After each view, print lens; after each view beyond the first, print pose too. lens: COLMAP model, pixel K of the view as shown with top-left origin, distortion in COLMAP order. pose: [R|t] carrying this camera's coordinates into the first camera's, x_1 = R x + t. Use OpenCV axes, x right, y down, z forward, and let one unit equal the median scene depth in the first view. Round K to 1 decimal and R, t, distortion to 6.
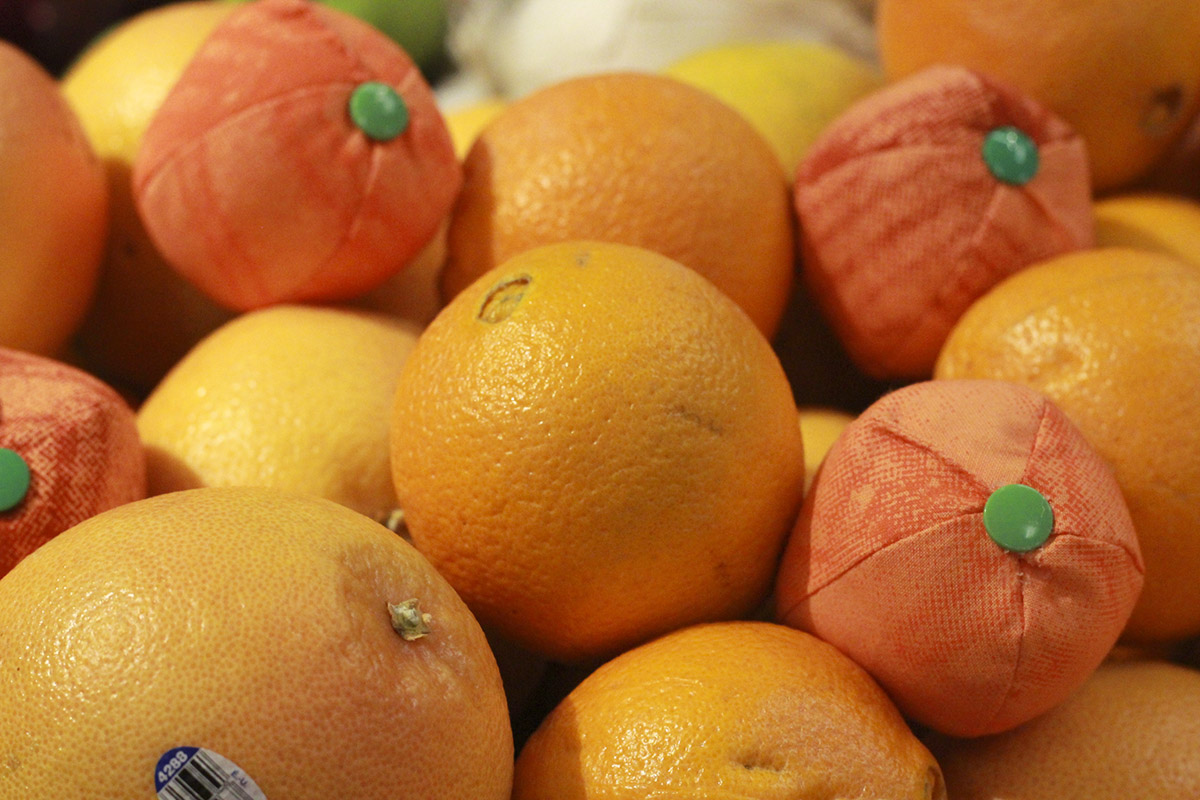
lens RADIAL K [[2933.8, 0, 592.0], [0, 2933.8, 411.7], [0, 0, 1]] dist [-0.115742, 0.000000]
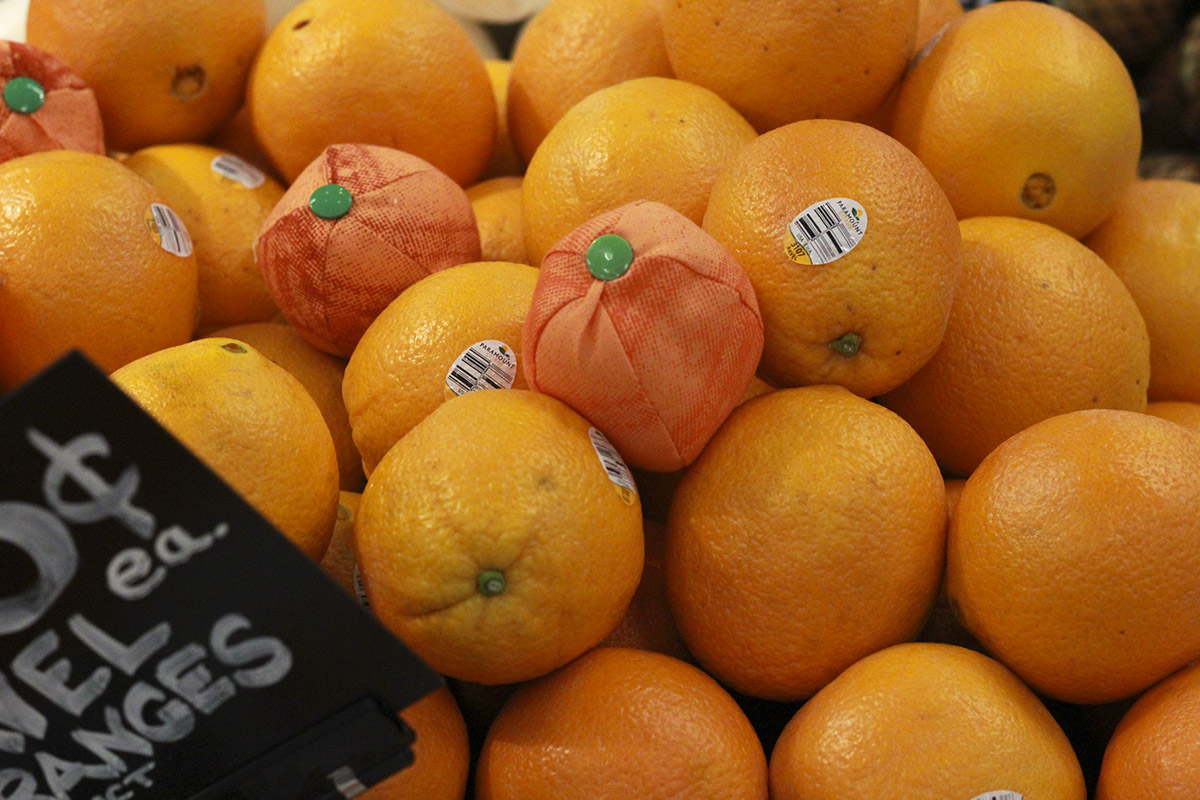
lens RADIAL K [[2933.8, 0, 605.8], [0, 2933.8, 400.8], [0, 0, 1]] dist [-0.115742, 0.000000]
pose [[0.996373, 0.032030, -0.078829, 0.568262], [-0.039975, 0.994045, -0.101370, 0.207702], [0.075113, 0.104153, 0.991721, -0.431574]]
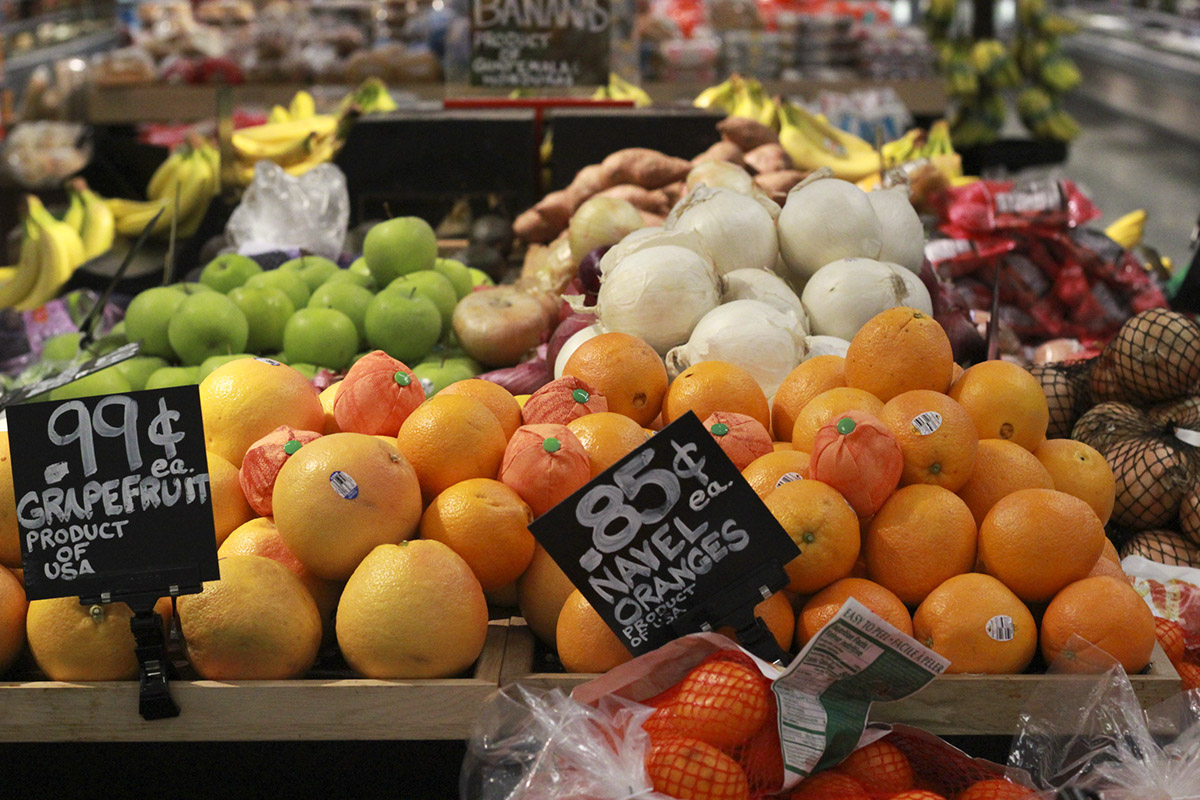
lens RADIAL K [[2933.8, 0, 589.4], [0, 2933.8, 398.7], [0, 0, 1]] dist [-0.115742, 0.000000]
pose [[0.997604, 0.010981, -0.068302, 0.402189], [-0.034623, 0.934021, -0.355535, 1.191725], [0.059892, 0.357048, 0.932164, -2.329150]]
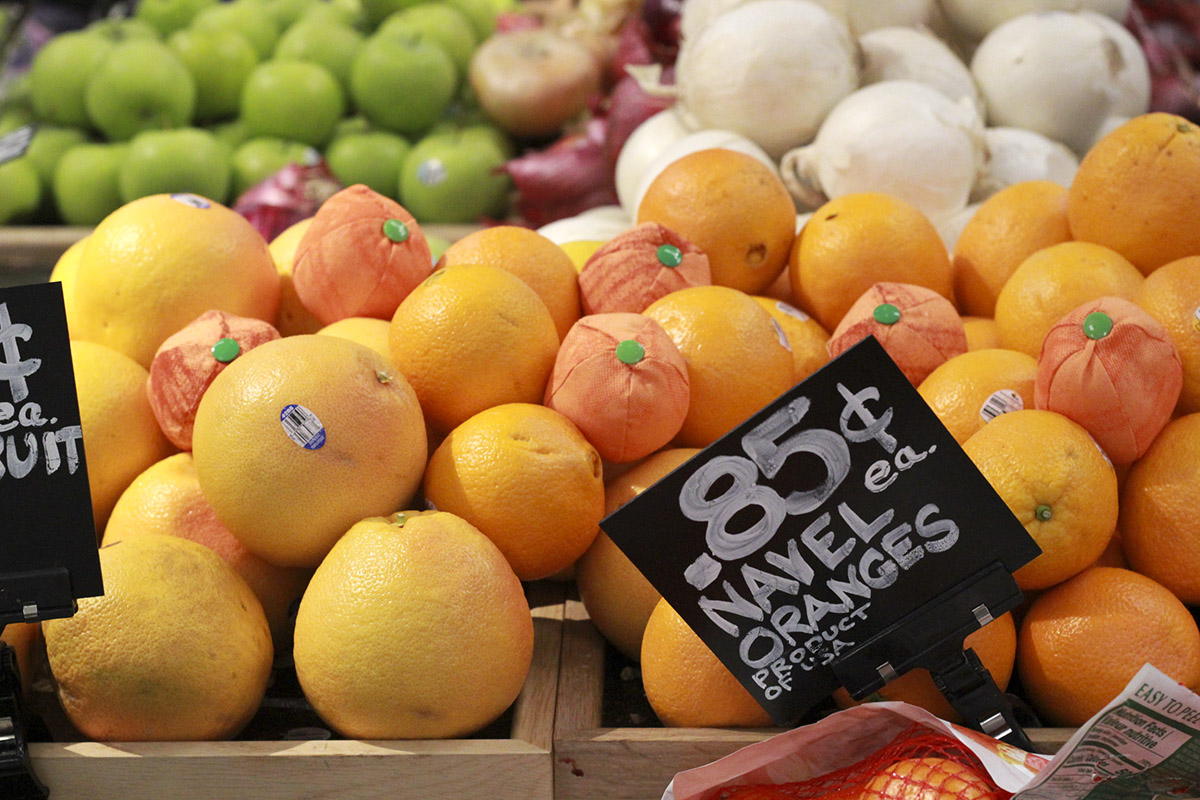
lens RADIAL K [[2933.8, 0, 597.9], [0, 2933.8, 396.9], [0, 0, 1]] dist [-0.115742, 0.000000]
pose [[0.997450, 0.013691, -0.070041, 0.254598], [-0.030096, 0.970582, -0.238883, 0.582121], [0.064710, 0.240382, 0.968519, -1.227719]]
